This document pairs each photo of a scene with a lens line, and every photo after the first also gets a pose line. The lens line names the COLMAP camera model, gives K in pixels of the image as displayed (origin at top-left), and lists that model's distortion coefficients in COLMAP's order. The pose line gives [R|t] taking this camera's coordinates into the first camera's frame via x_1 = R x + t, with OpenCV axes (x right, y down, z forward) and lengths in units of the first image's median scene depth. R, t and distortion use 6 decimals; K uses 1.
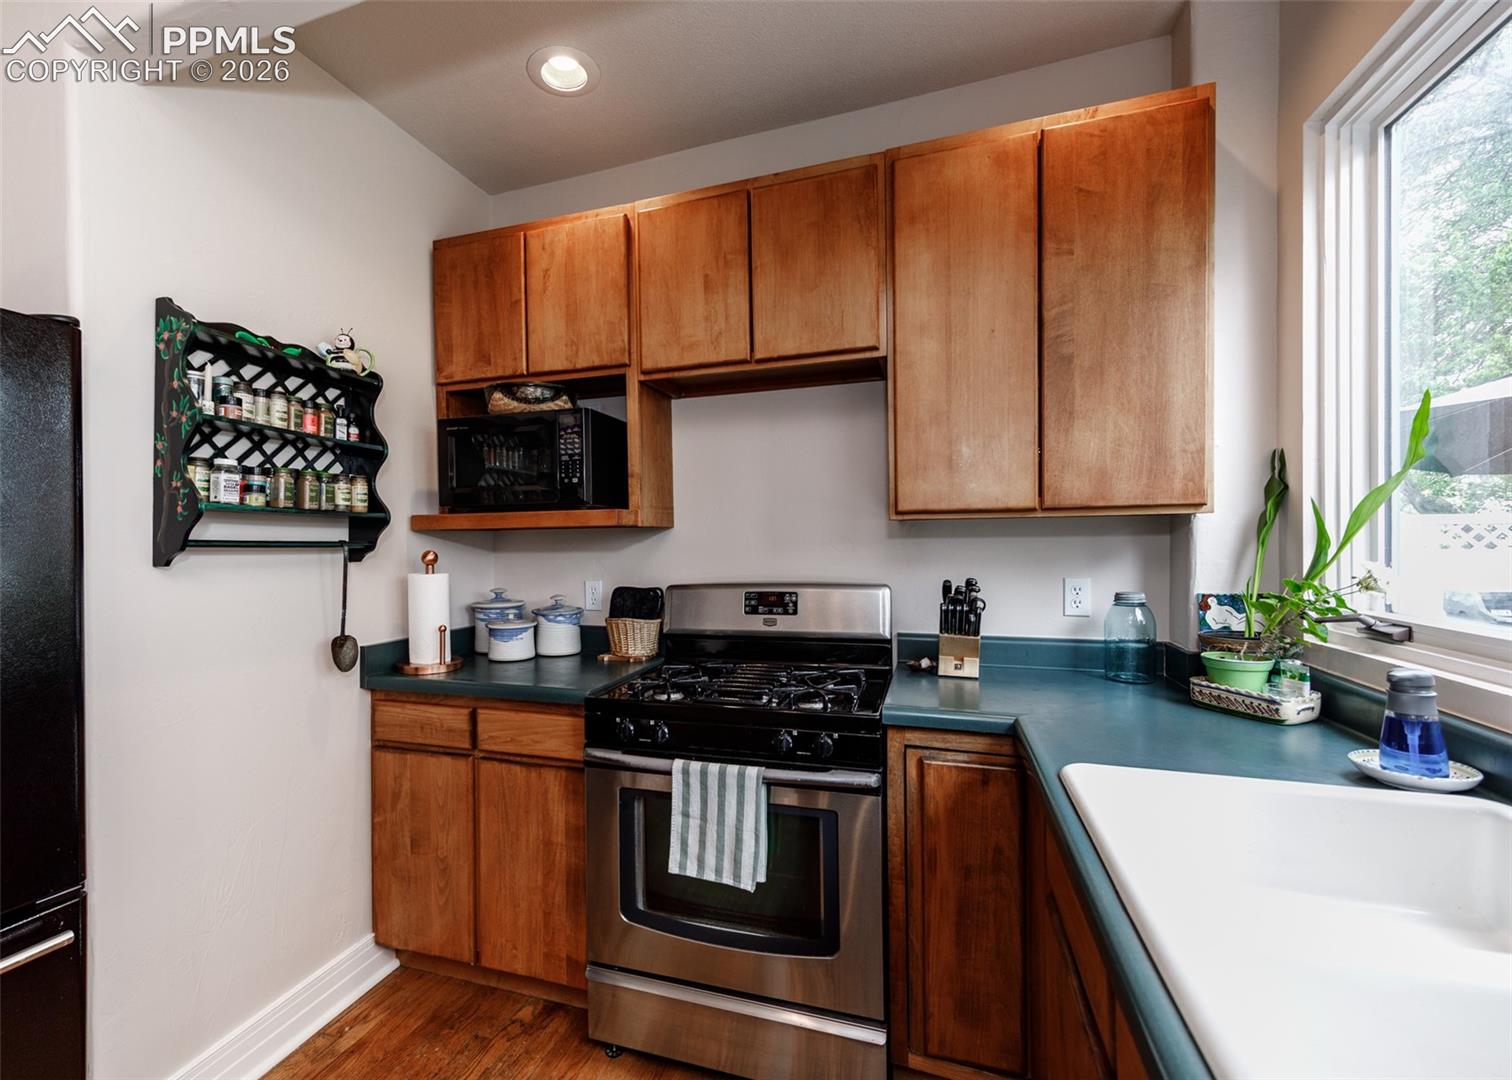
lens RADIAL K [[658.1, 0, 717.2], [0, 658.1, 546.6], [0, 0, 1]] dist [0.007618, -0.000645]
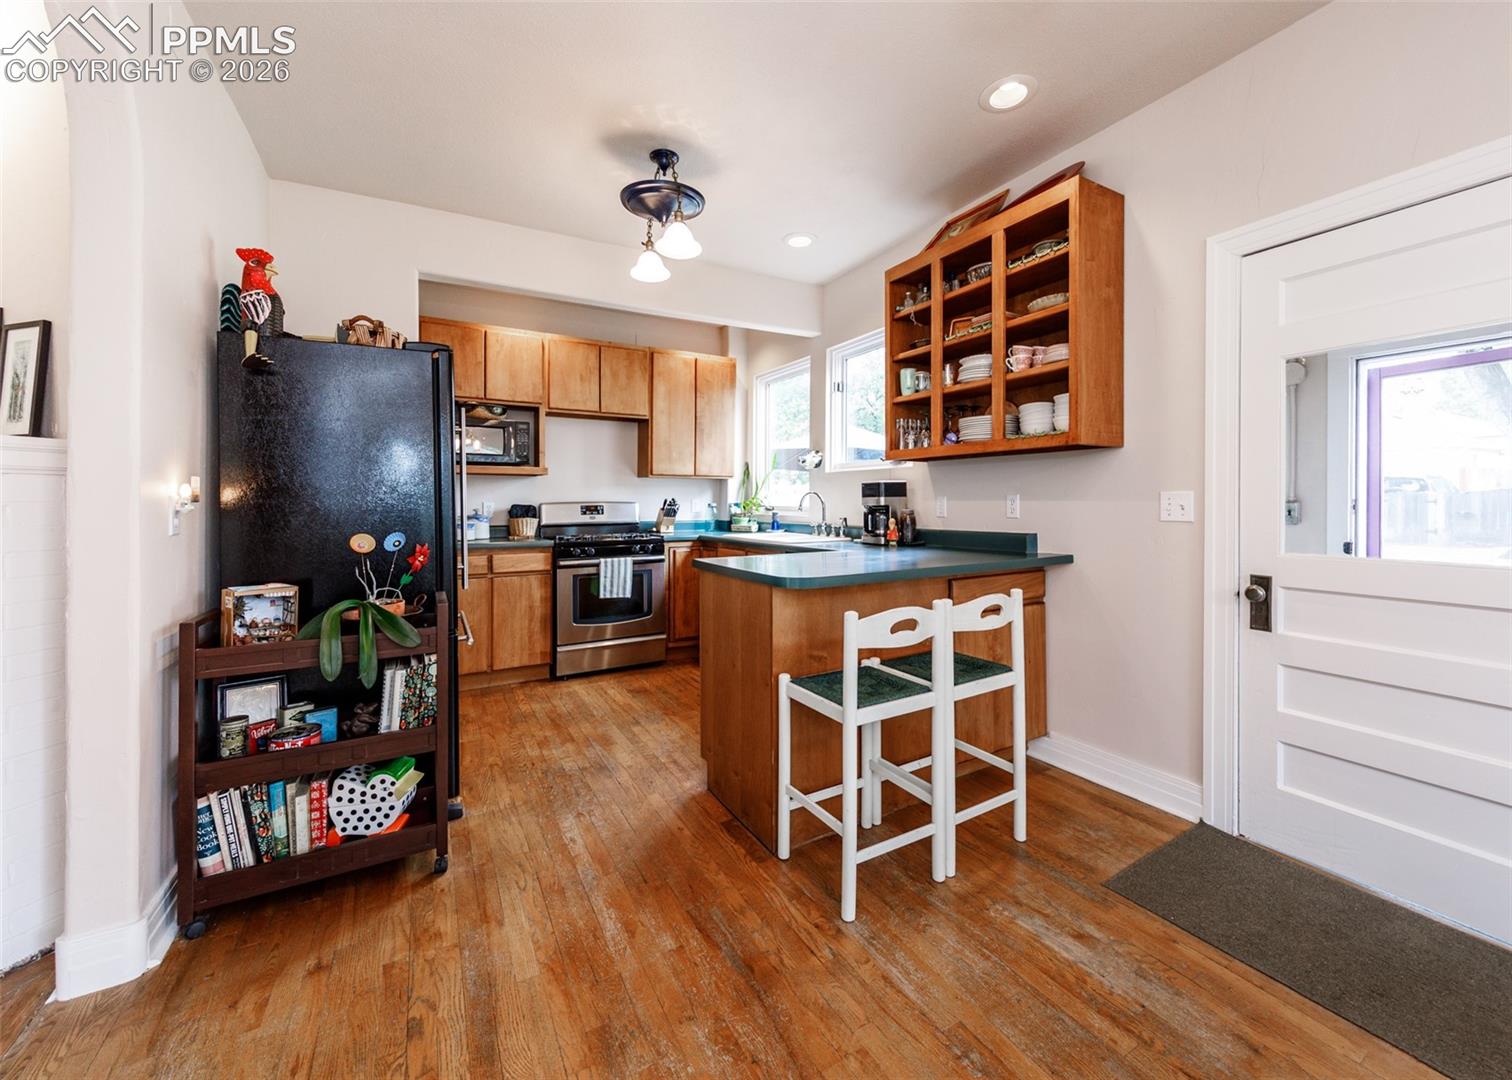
lens RADIAL K [[600.9, 0, 793.3], [0, 600.9, 504.2], [0, 0, 1]] dist [0.005252, 0.000032]
pose [[0.630530, 0.007742, 0.776127, -1.383056], [-0.000824, 0.999956, -0.009305, 0.100854], [-0.776165, 0.005227, 0.630508, -1.134790]]
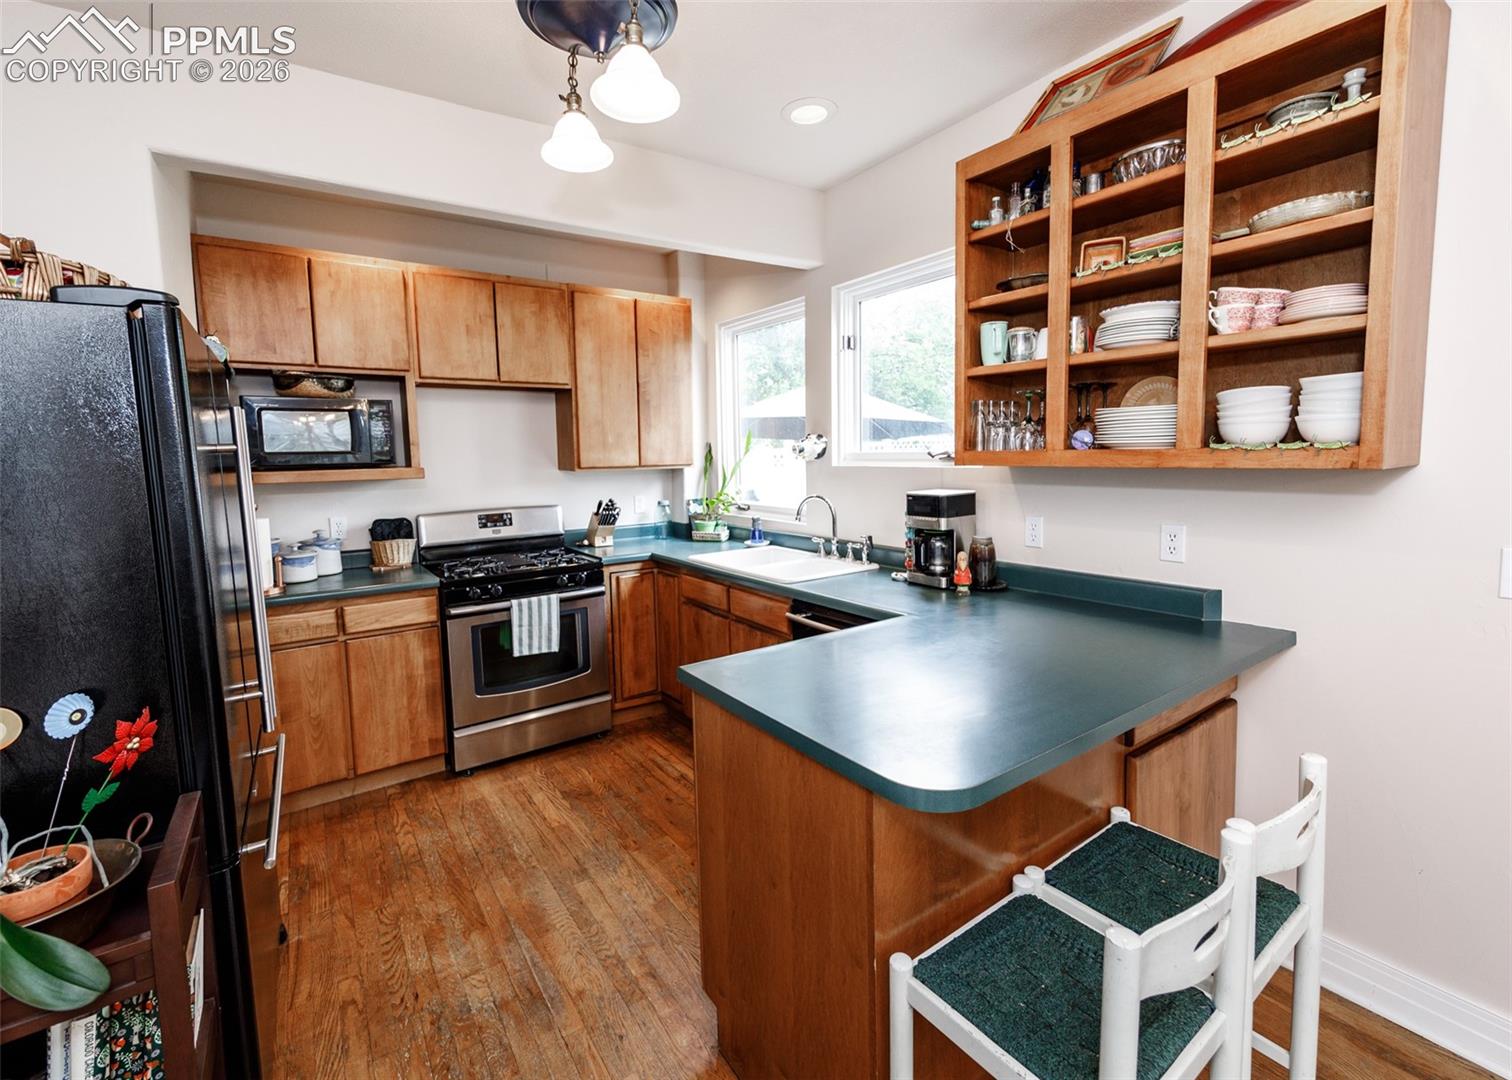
lens RADIAL K [[658.1, 0, 771.4], [0, 658.1, 512.5], [0, 0, 1]] dist [0.007618, -0.000645]
pose [[0.572808, -0.073616, 0.816377, -1.064772], [0.016450, 0.996791, 0.078342, -0.065300], [-0.819525, -0.031445, 0.572180, -0.649047]]
